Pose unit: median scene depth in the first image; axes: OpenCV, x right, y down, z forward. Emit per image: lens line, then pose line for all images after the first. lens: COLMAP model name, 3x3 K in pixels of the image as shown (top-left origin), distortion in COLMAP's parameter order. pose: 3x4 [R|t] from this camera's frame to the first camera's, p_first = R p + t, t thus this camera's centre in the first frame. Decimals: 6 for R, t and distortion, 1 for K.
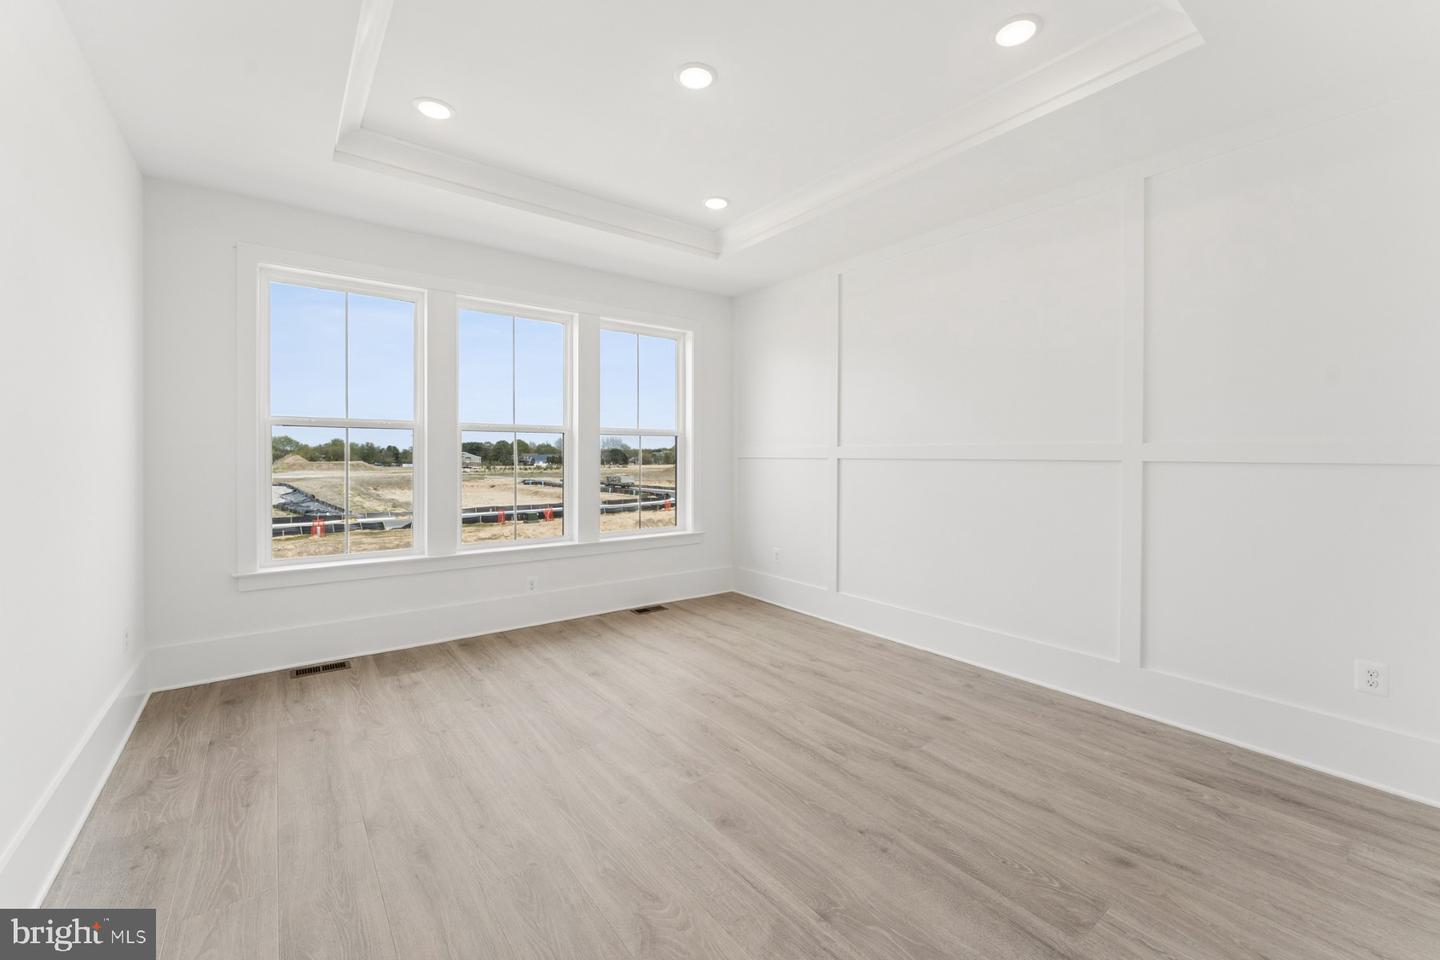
lens RADIAL K [[583.2, 0, 725.2], [0, 583.2, 461.7], [0, 0, 1]] dist [-0.000005, -0.000152]
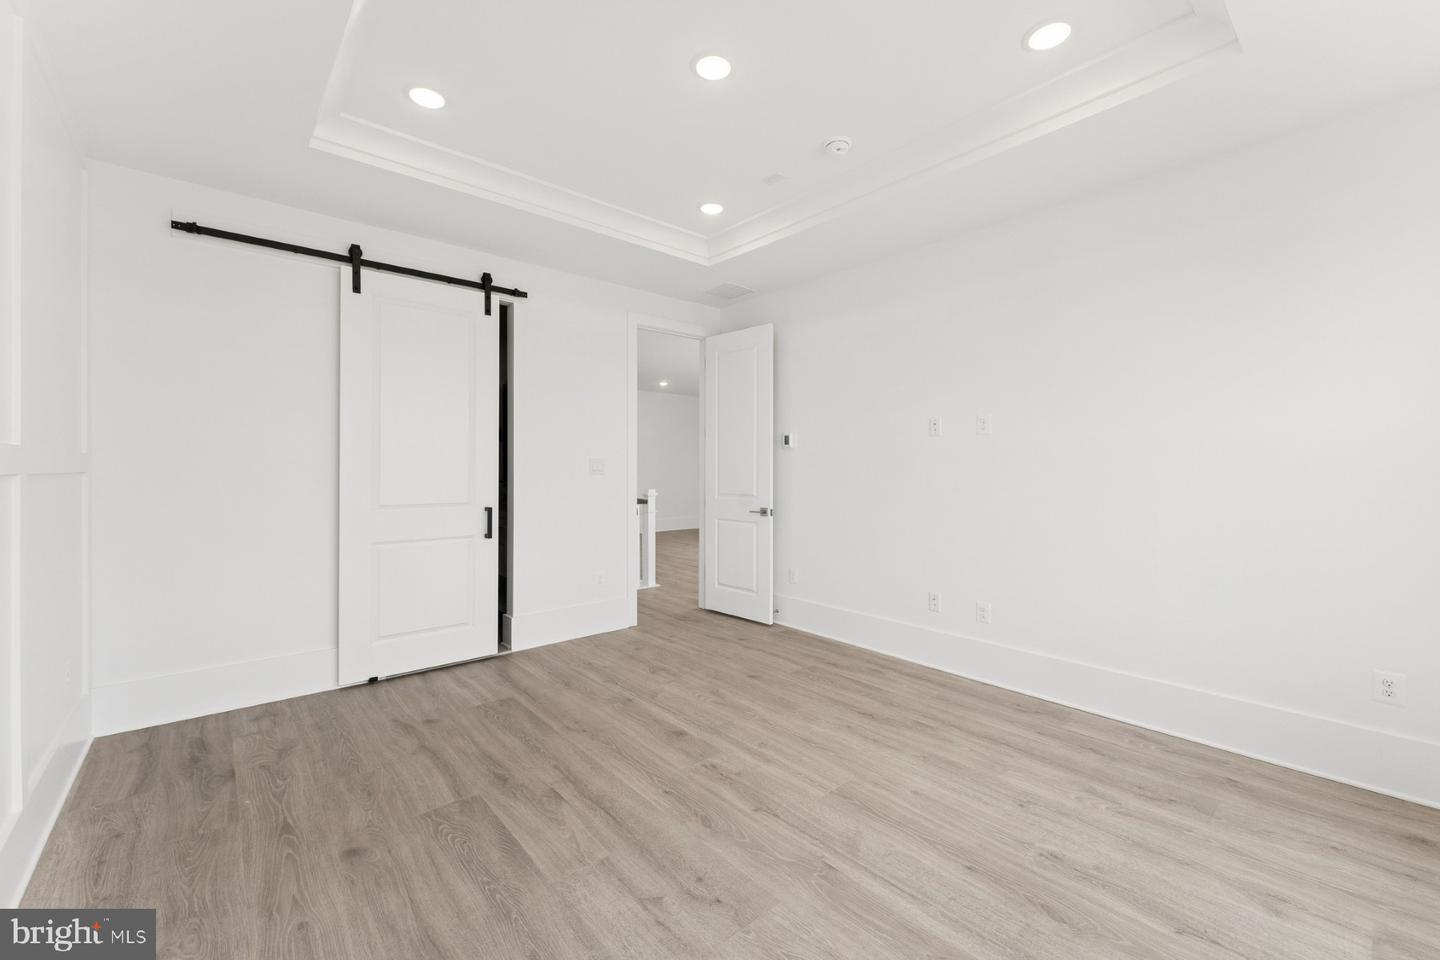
lens RADIAL K [[583.2, 0, 725.2], [0, 583.2, 461.7], [0, 0, 1]] dist [-0.000005, -0.000152]
pose [[-0.997165, -0.006813, -0.074937, 0.000090], [-0.006952, 0.999975, 0.001602, -0.016079], [0.074924, 0.002119, -0.997187, 1.338062]]
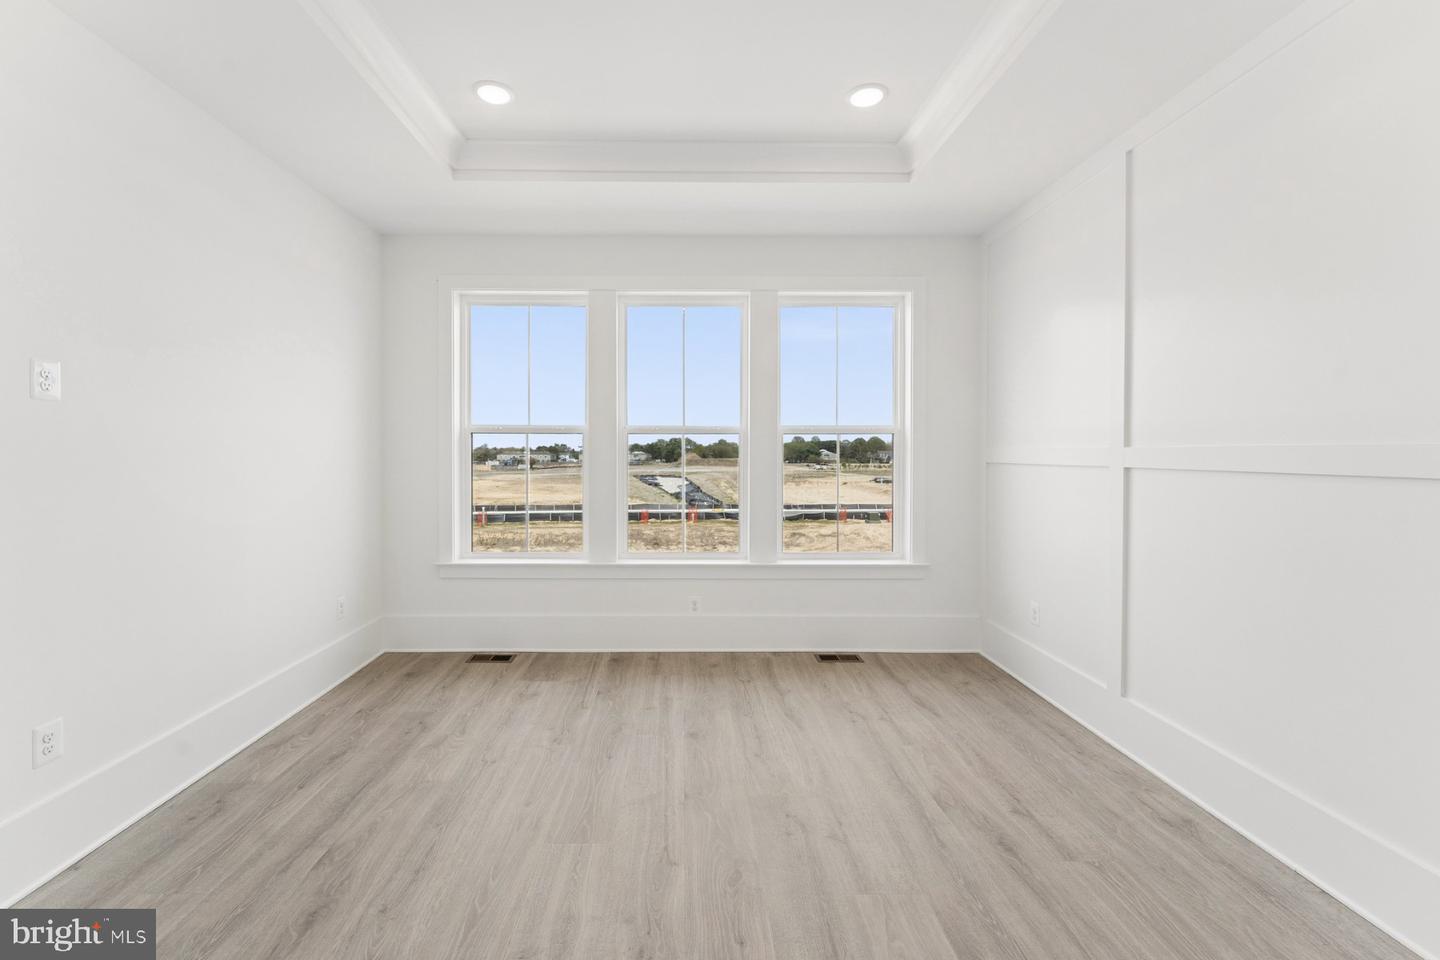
lens RADIAL K [[597.0, 0, 688.9], [0, 597.0, 458.0], [0, 0, 1]] dist [0.000249, -0.000320]
pose [[0.799847, 0.003998, -0.600191, 0.247722], [-0.005356, 0.999986, -0.000478, -0.015327], [0.600180, 0.003597, 0.799857, 0.319792]]
